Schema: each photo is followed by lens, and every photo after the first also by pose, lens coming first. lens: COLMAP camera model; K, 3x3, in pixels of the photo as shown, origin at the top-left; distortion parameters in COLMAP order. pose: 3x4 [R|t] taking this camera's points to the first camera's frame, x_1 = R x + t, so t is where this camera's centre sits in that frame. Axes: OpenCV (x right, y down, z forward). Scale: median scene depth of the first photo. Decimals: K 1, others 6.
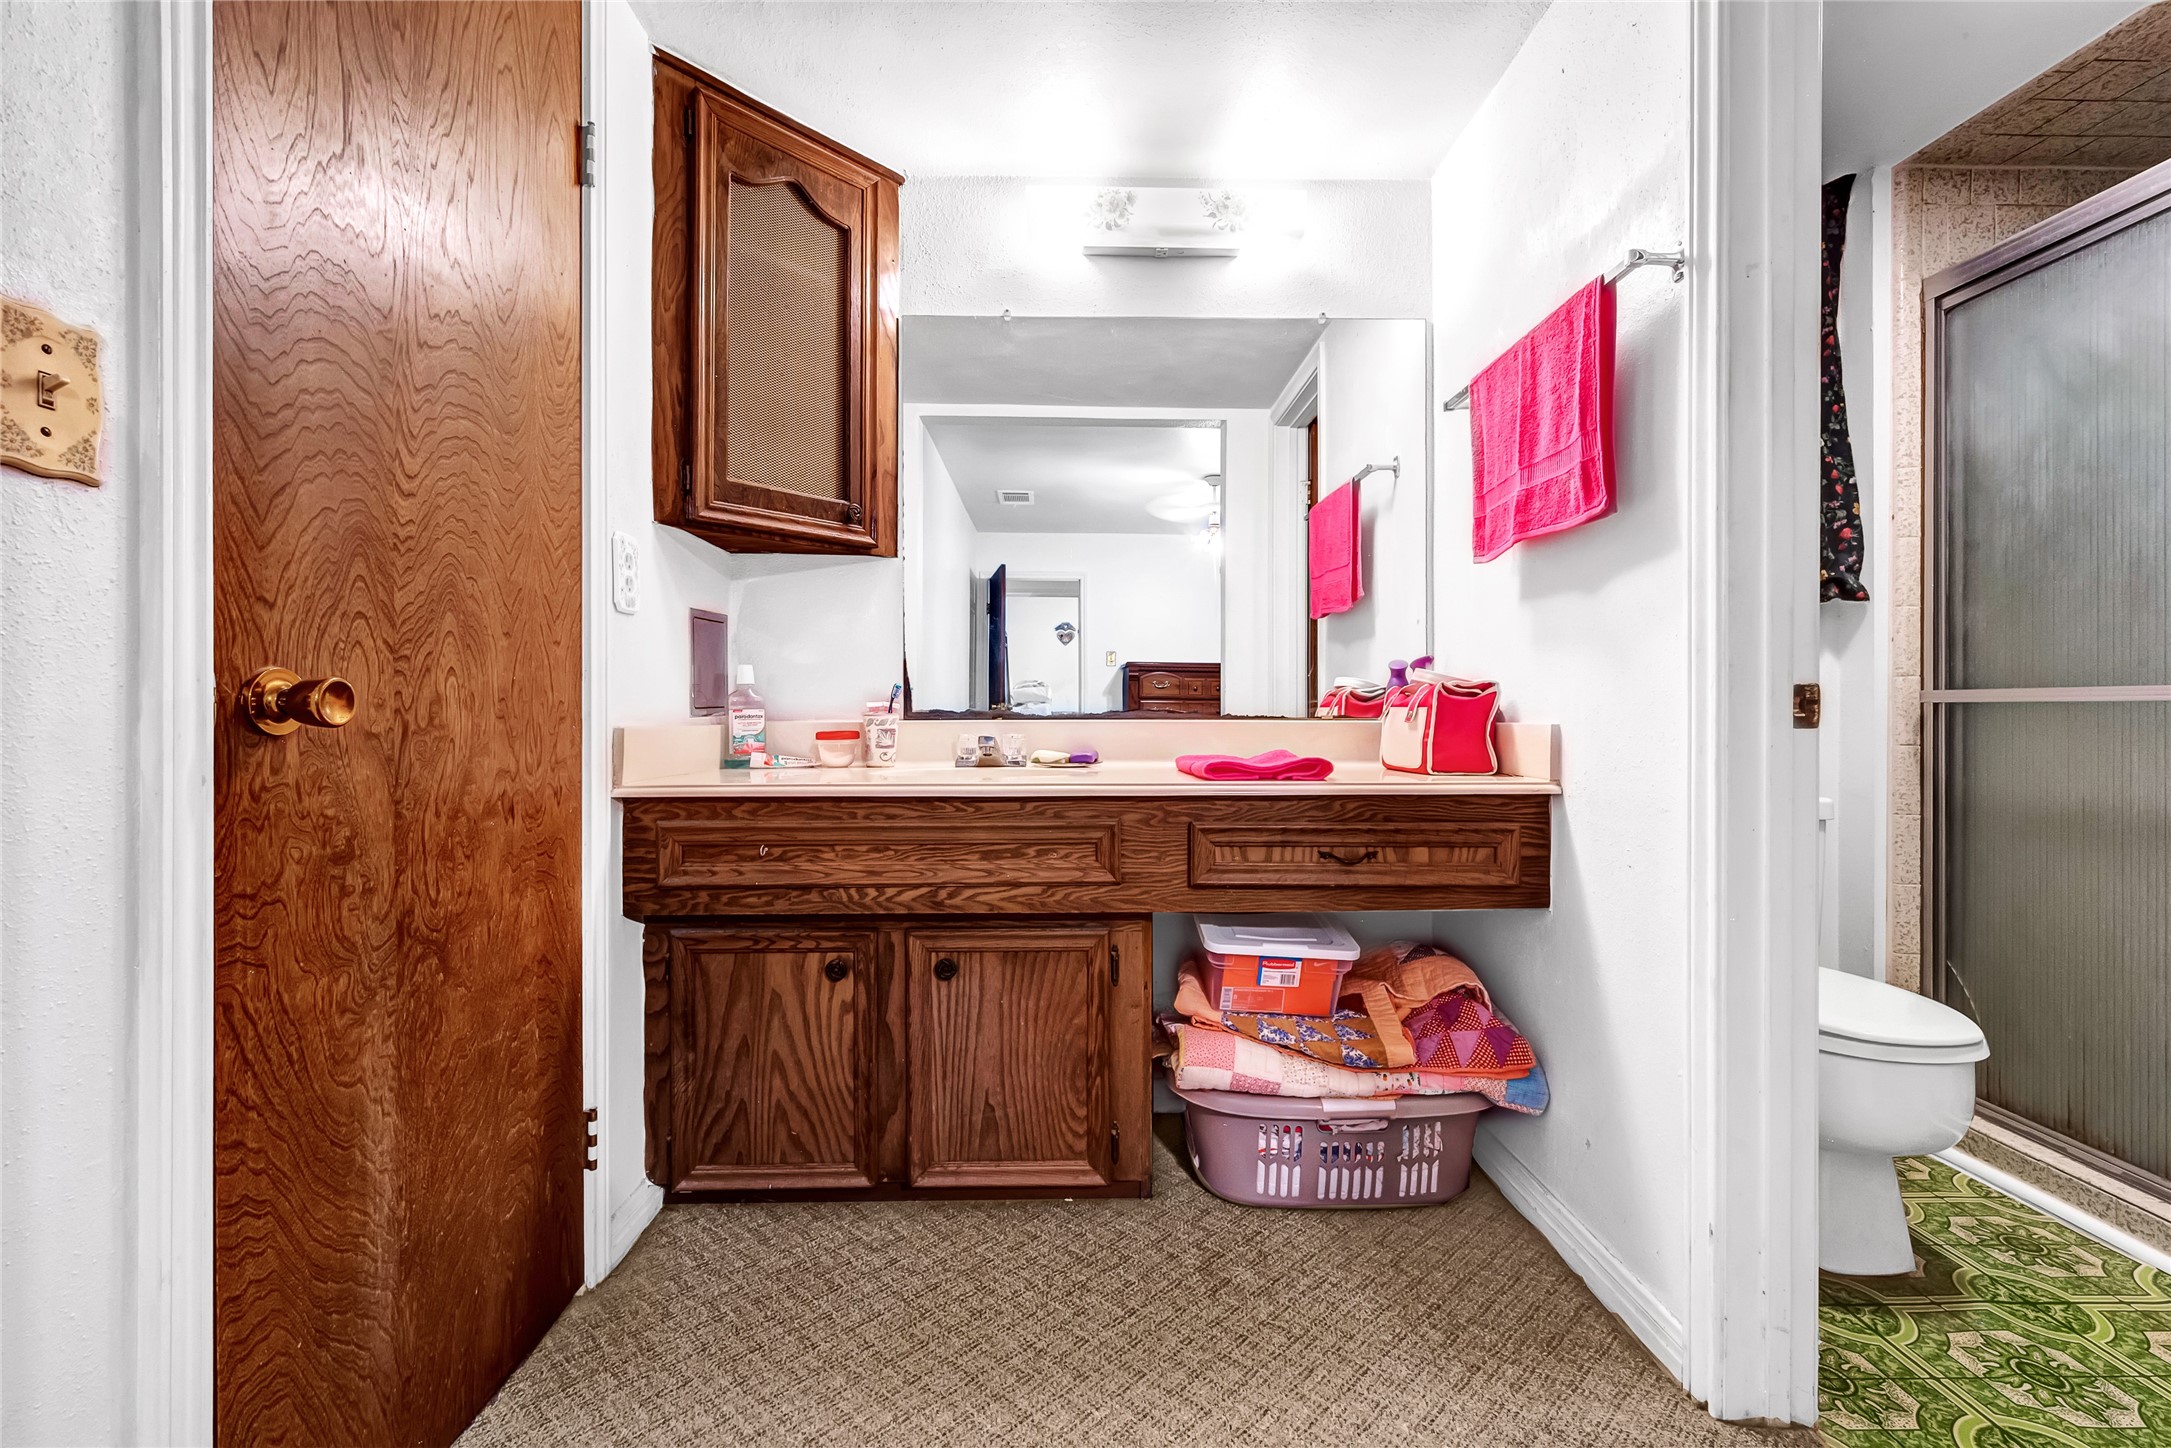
lens RADIAL K [[965.3, 0, 1094.1], [0, 965.3, 727.4], [0, 0, 1]] dist [-0.000319, 0.001181]
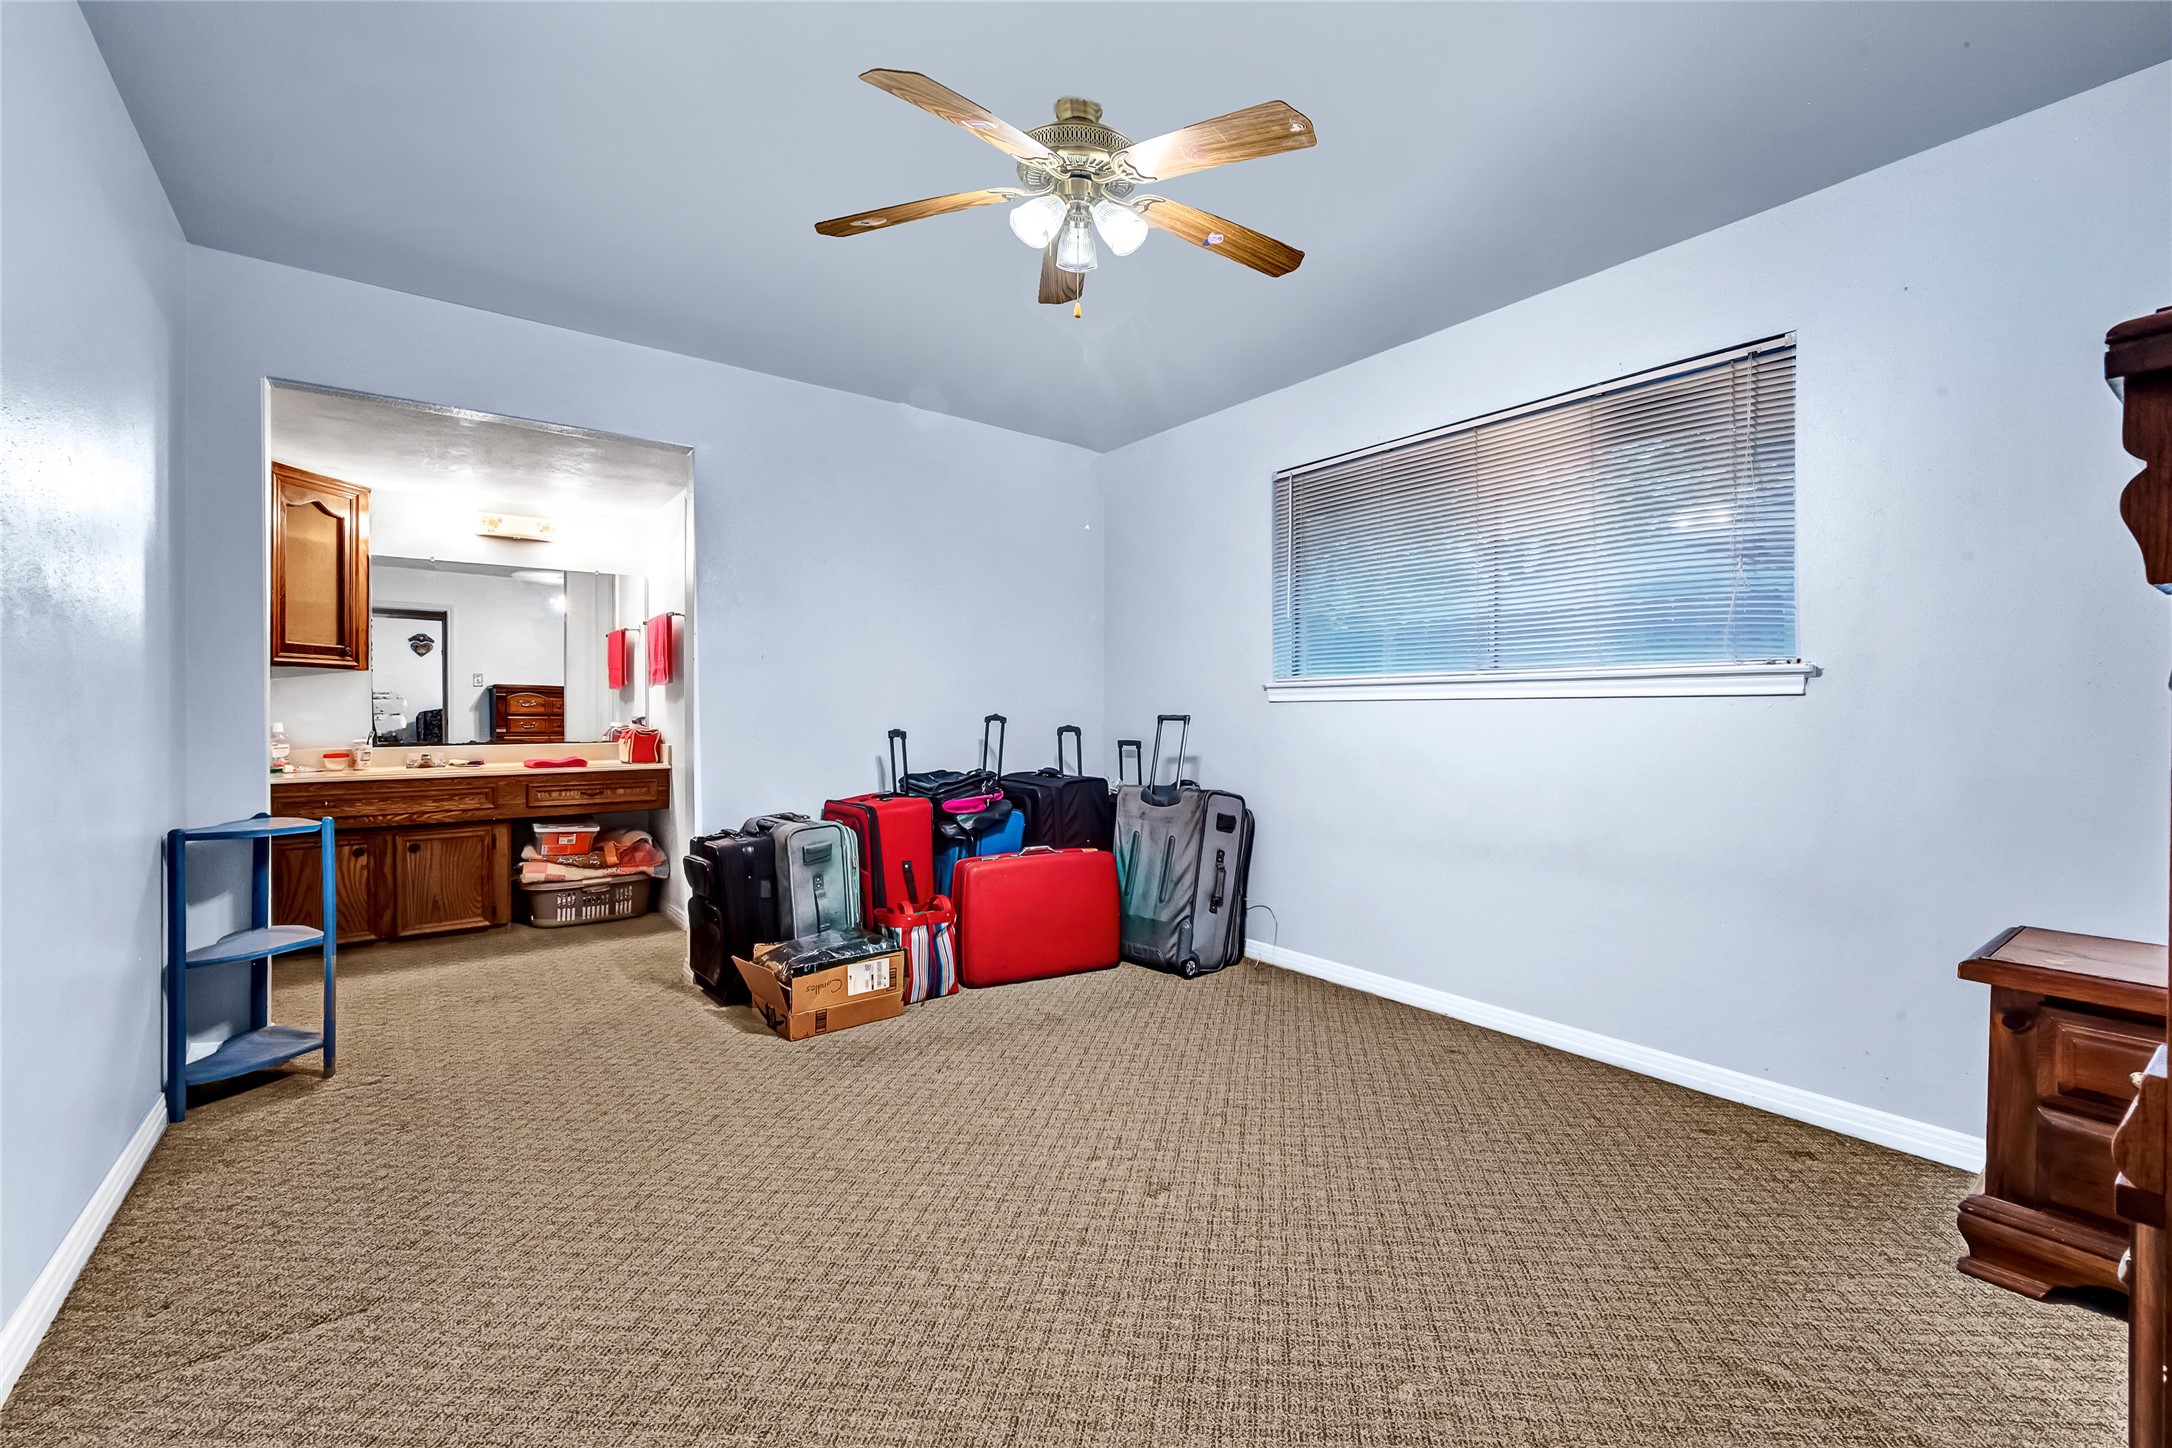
lens RADIAL K [[909.2, 0, 1086.8], [0, 909.2, 711.9], [0, 0, 1]] dist [-0.000479, -0.000060]
pose [[0.817602, -0.002713, 0.575778, -0.082434], [0.012222, 0.999845, -0.012644, -0.051740], [-0.575655, 0.017375, 0.817508, -1.931068]]
